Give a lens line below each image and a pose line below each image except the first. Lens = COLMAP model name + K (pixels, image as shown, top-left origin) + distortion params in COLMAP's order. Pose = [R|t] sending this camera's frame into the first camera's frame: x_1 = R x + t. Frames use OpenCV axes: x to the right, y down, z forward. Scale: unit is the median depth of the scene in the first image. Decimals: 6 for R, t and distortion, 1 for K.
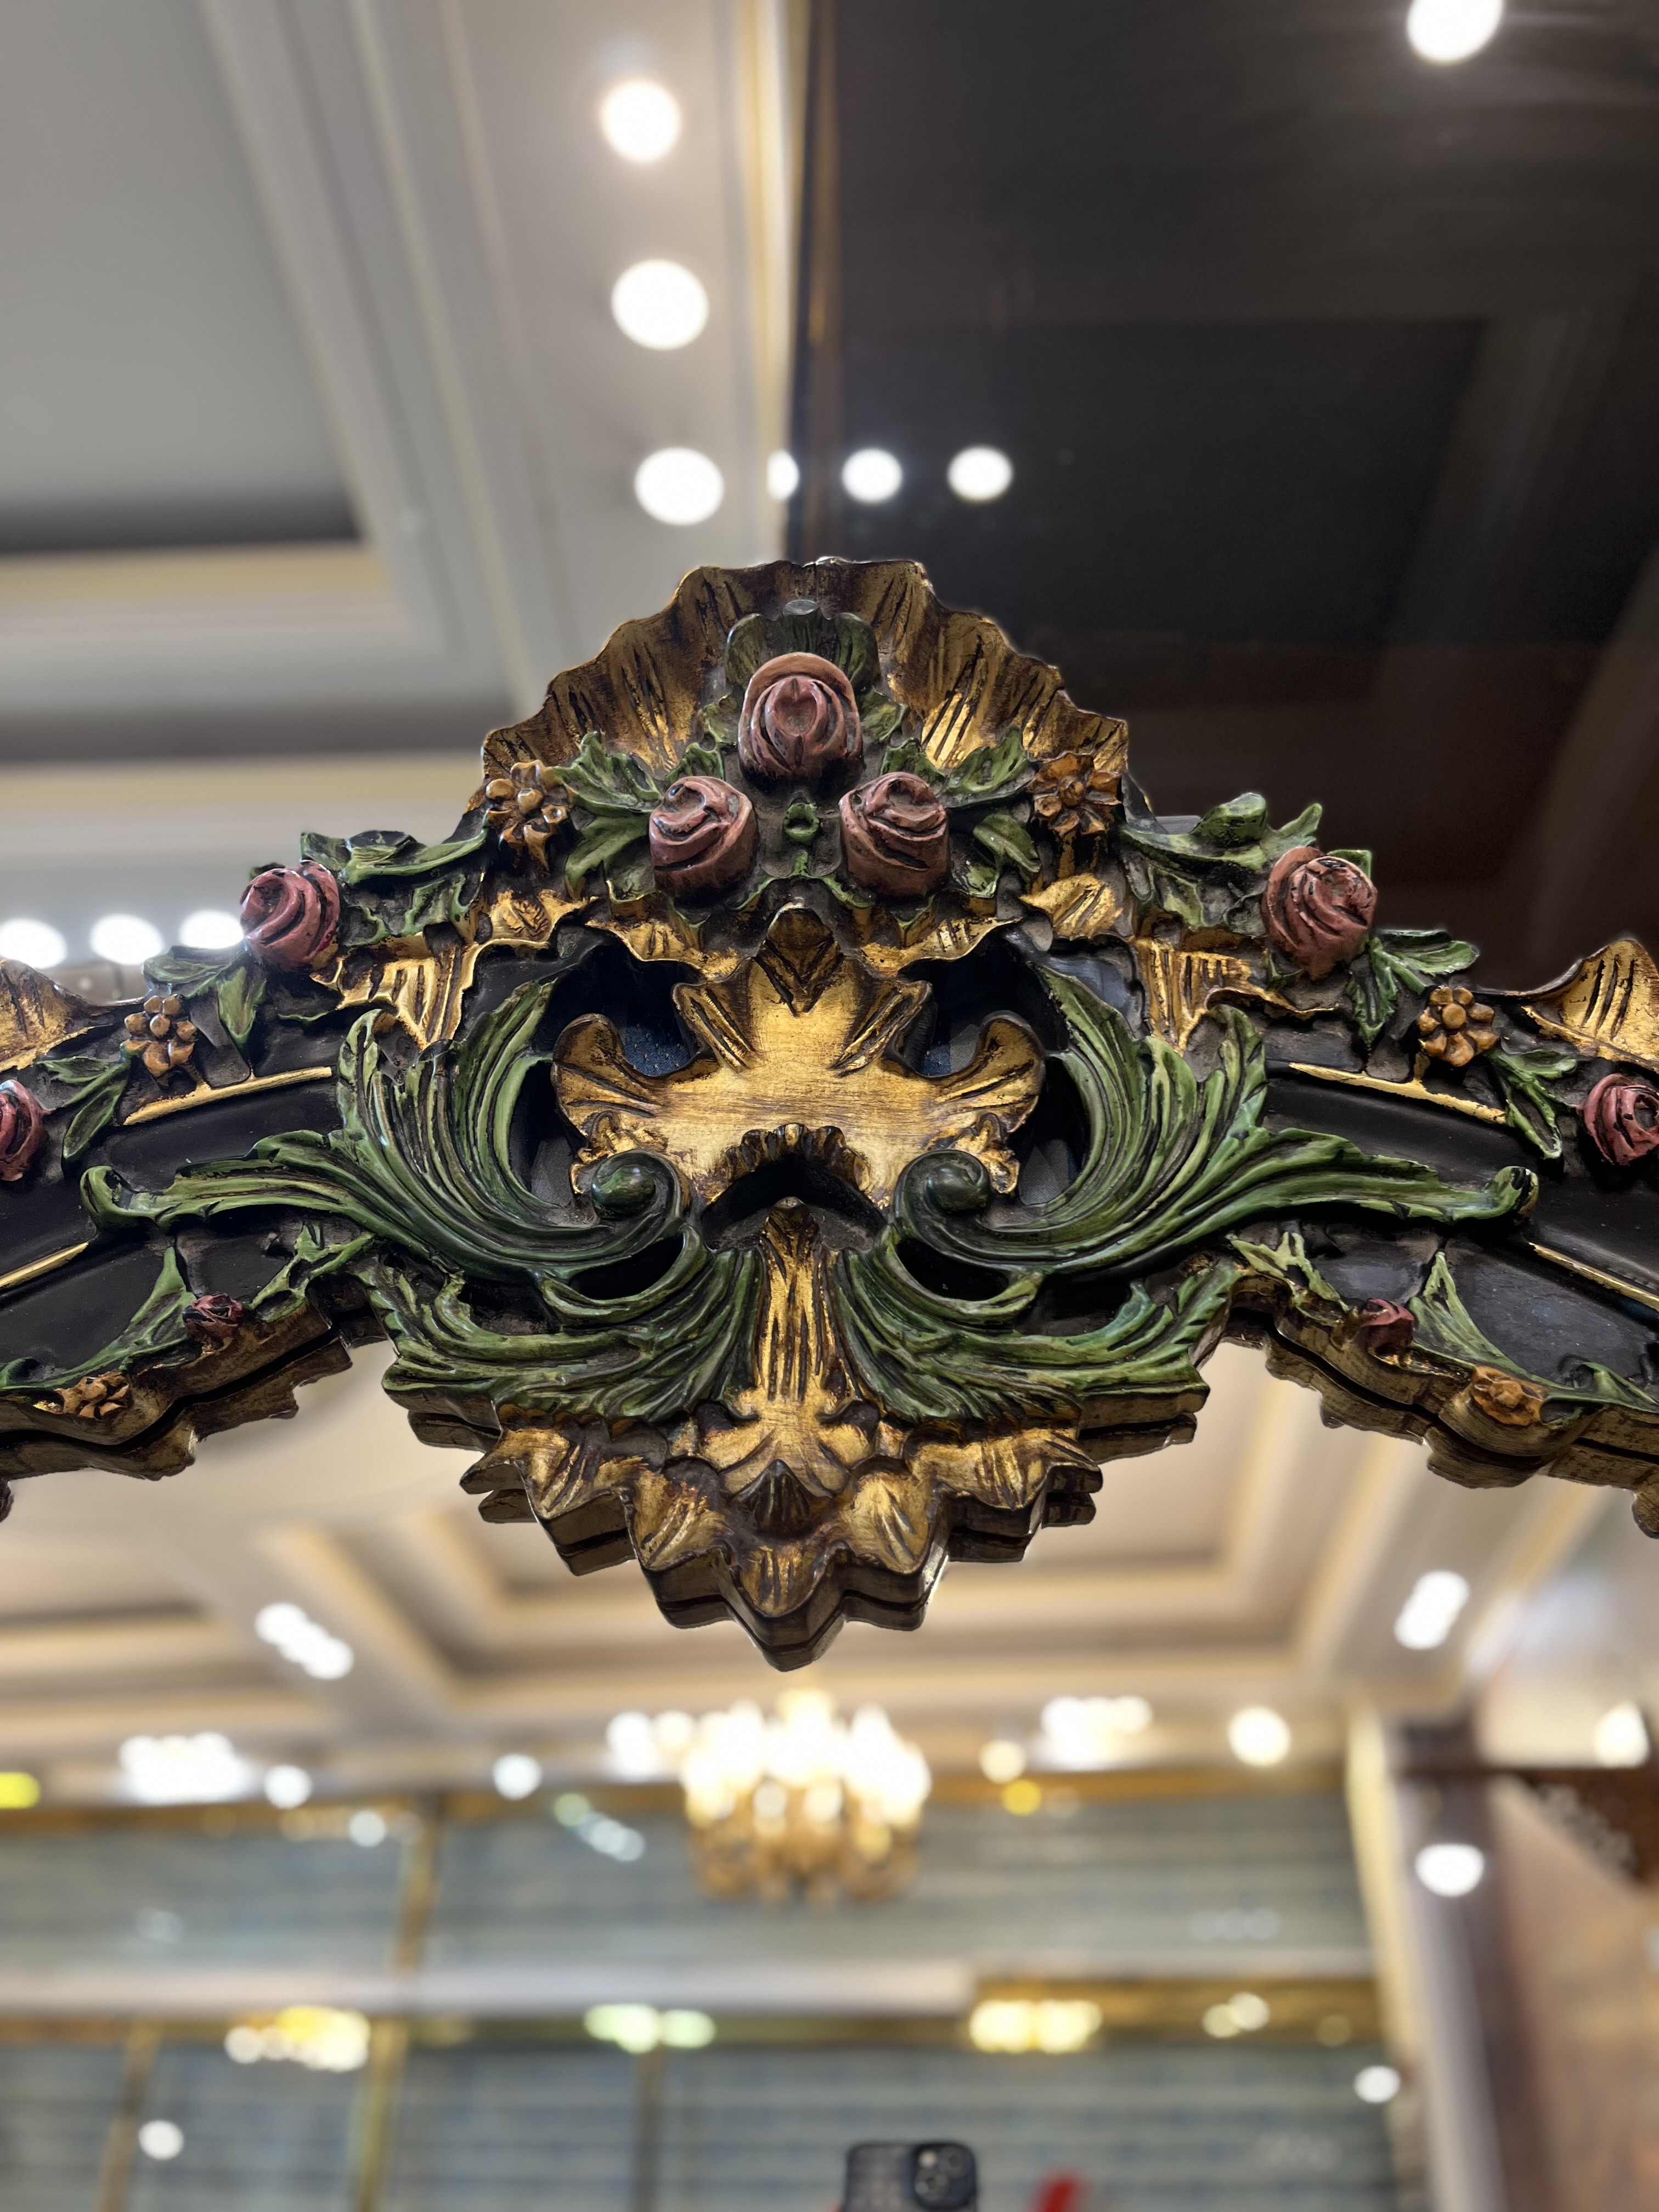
lens RADIAL K [[1683.3, 0, 836.5], [0, 1683.3, 1127.1], [0, 0, 1]] dist [0.023525, -0.004505]
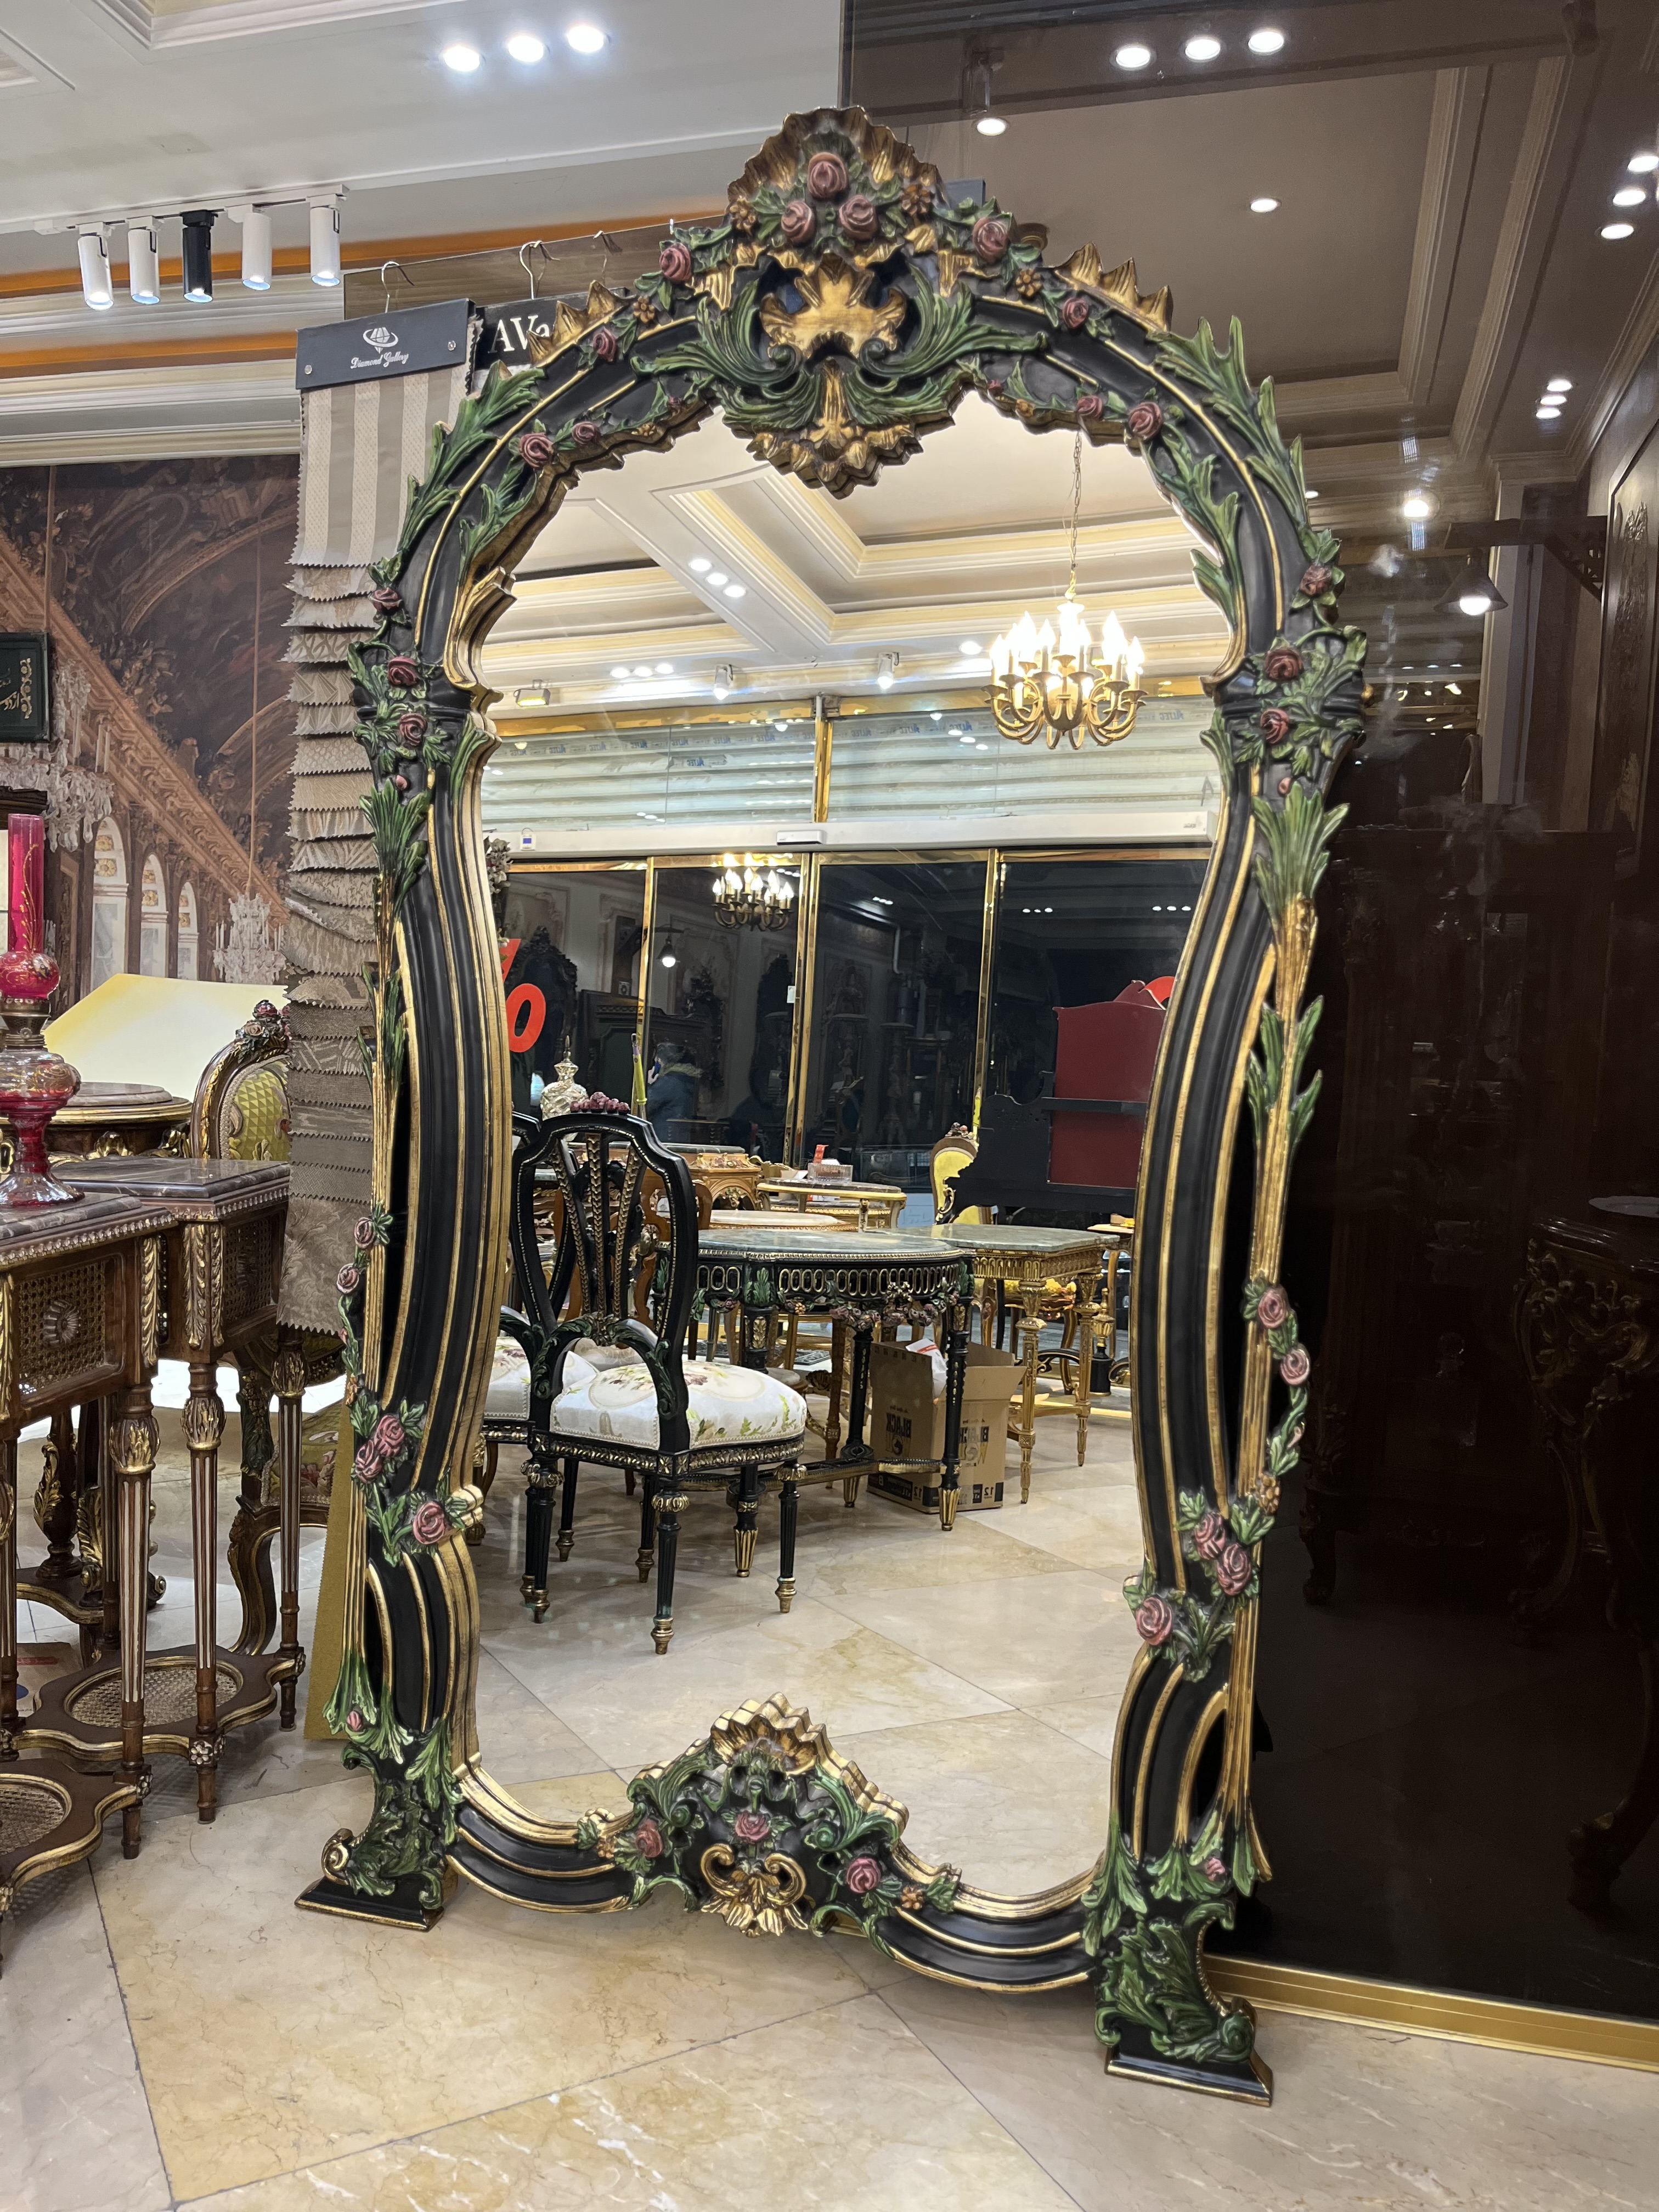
lens RADIAL K [[1683.3, 0, 836.5], [0, 1683.3, 1127.1], [0, 0, 1]] dist [0.023525, -0.004505]
pose [[0.973923, 0.036218, -0.223970, 0.775171], [0.096248, 0.827989, 0.552422, -0.532549], [0.205452, -0.559573, 0.802912, -2.508689]]
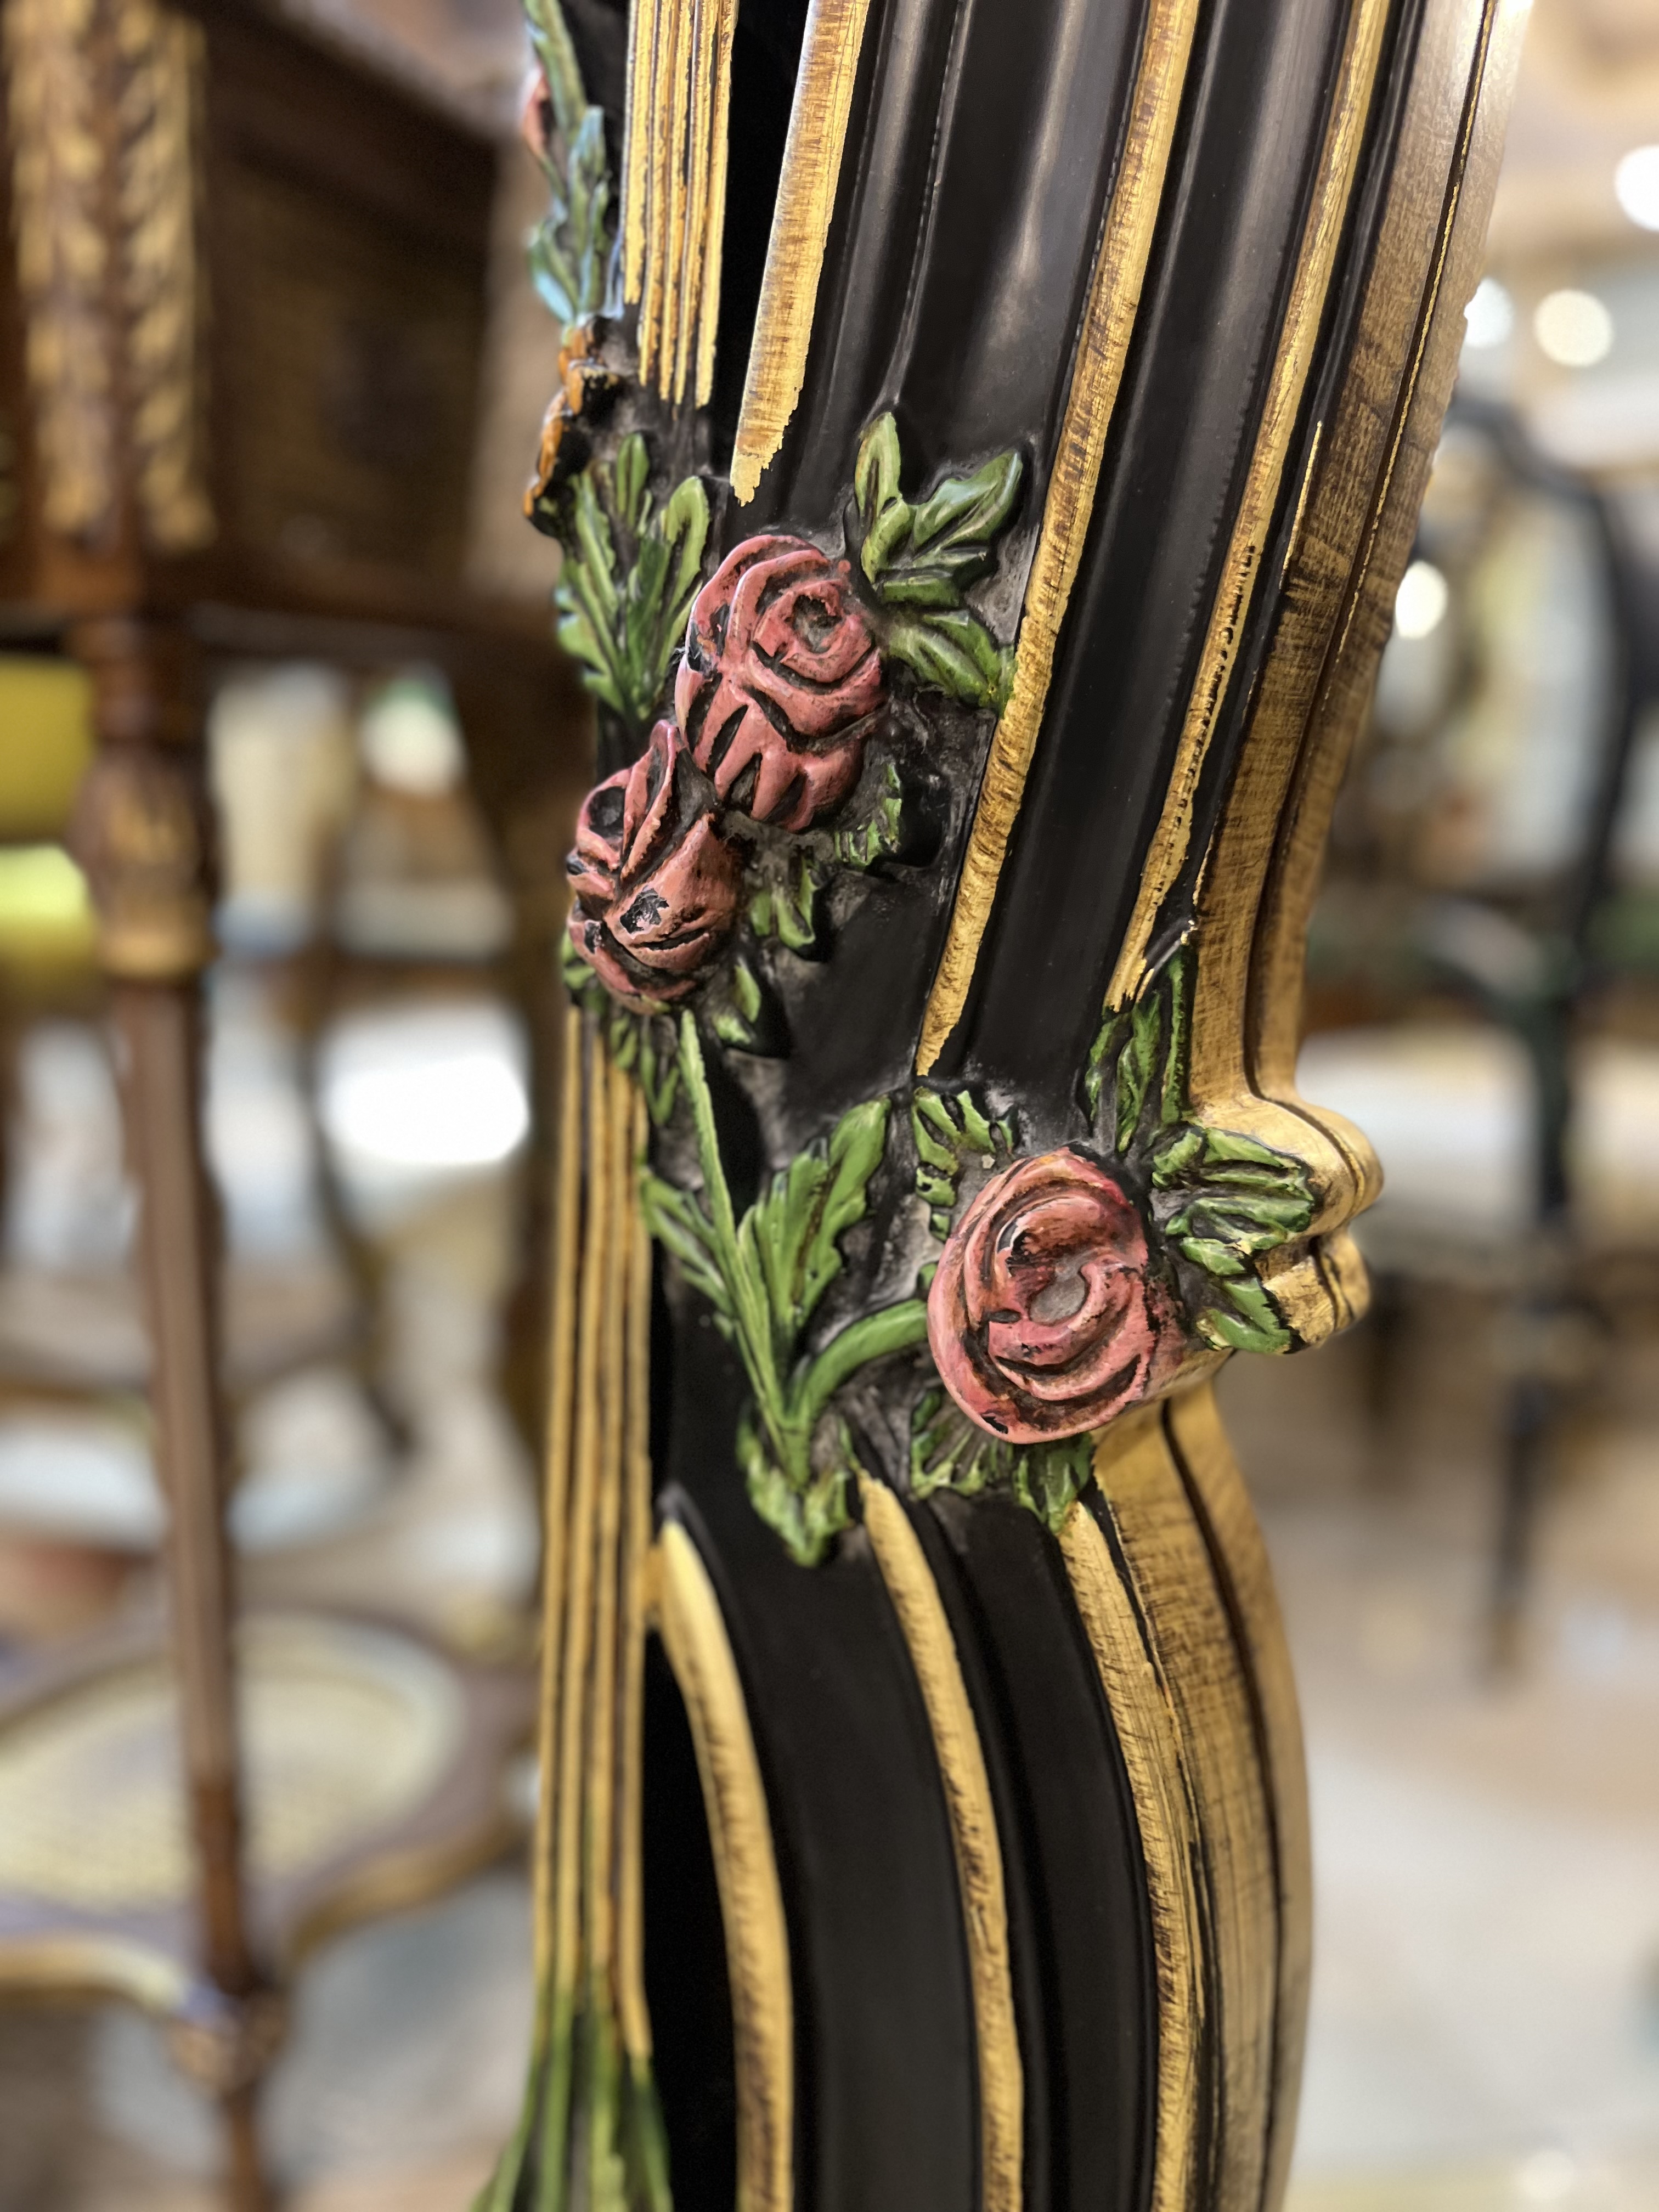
lens RADIAL K [[1626.3, 0, 829.5], [0, 1626.3, 1106.0], [0, 0, 1]] dist [0.085053, -0.139900]
pose [[0.857714, 0.084758, -0.507092, -0.656683], [0.252566, 0.789635, 0.559184, 1.735158], [0.447813, -0.607694, 0.655875, -0.585129]]
